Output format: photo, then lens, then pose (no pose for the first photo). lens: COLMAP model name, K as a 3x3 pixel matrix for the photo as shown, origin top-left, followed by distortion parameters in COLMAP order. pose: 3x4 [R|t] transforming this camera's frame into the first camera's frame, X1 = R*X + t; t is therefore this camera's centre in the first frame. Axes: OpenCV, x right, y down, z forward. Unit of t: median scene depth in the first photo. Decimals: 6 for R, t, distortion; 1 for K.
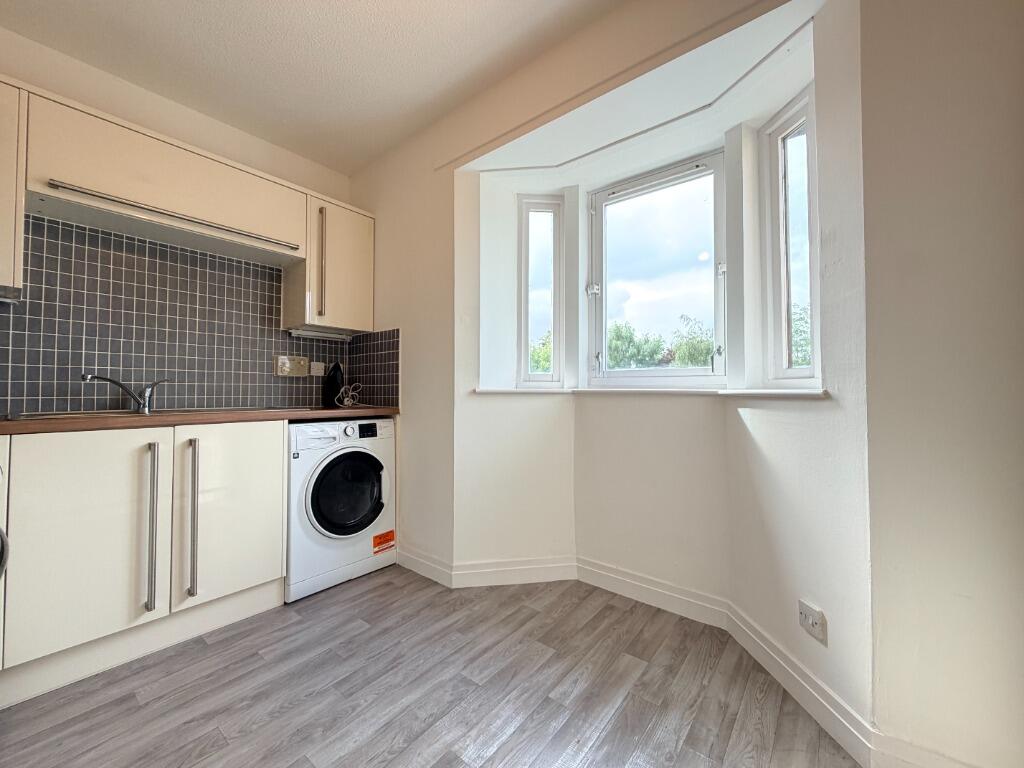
lens RADIAL K [[410.2, 0, 510.0], [0, 410.2, 382.3], [0, 0, 1]] dist [0.003226, 0.000383]
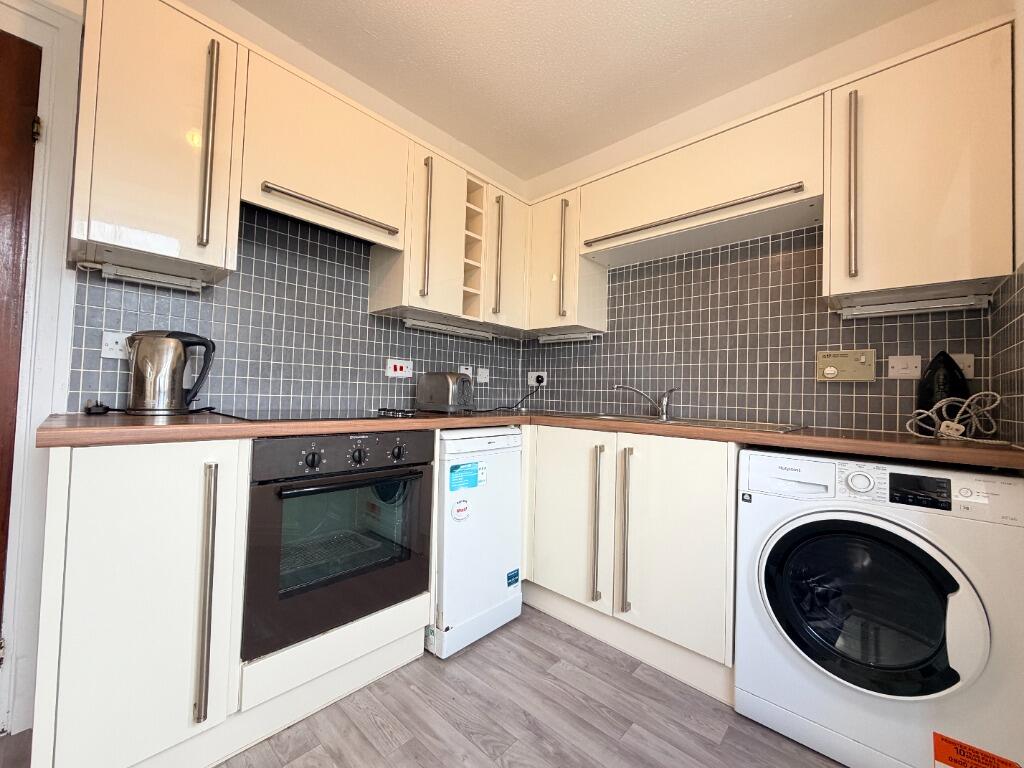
lens RADIAL K [[410.2, 0, 511.5], [0, 410.2, 382.4], [0, 0, 1]] dist [0.003226, 0.000383]
pose [[-0.065967, -0.031072, -0.997338, 0.183689], [-0.004977, 0.999513, -0.030811, 0.012259], [0.997809, 0.002931, -0.066090, 0.661271]]
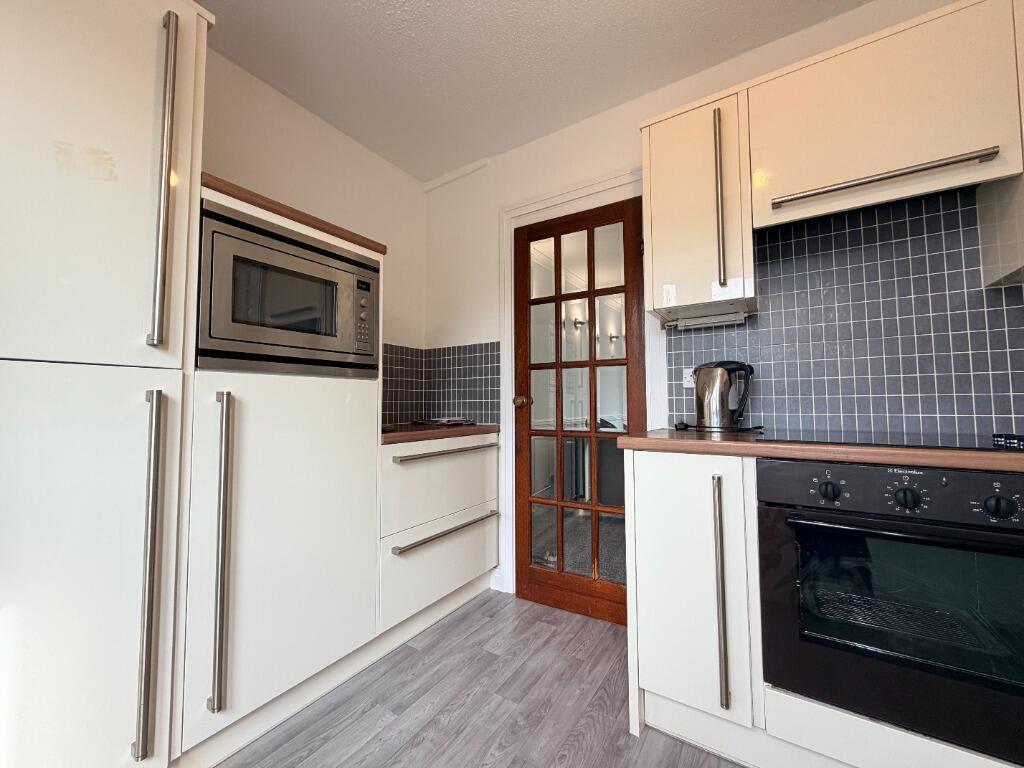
lens RADIAL K [[410.2, 0, 511.9], [0, 410.2, 383.4], [0, 0, 1]] dist [0.003226, 0.000383]
pose [[-0.993854, -0.001948, -0.110680, 0.056740], [0.006844, 0.996851, -0.078997, 0.013428], [0.110485, -0.079269, -0.990712, 0.794156]]
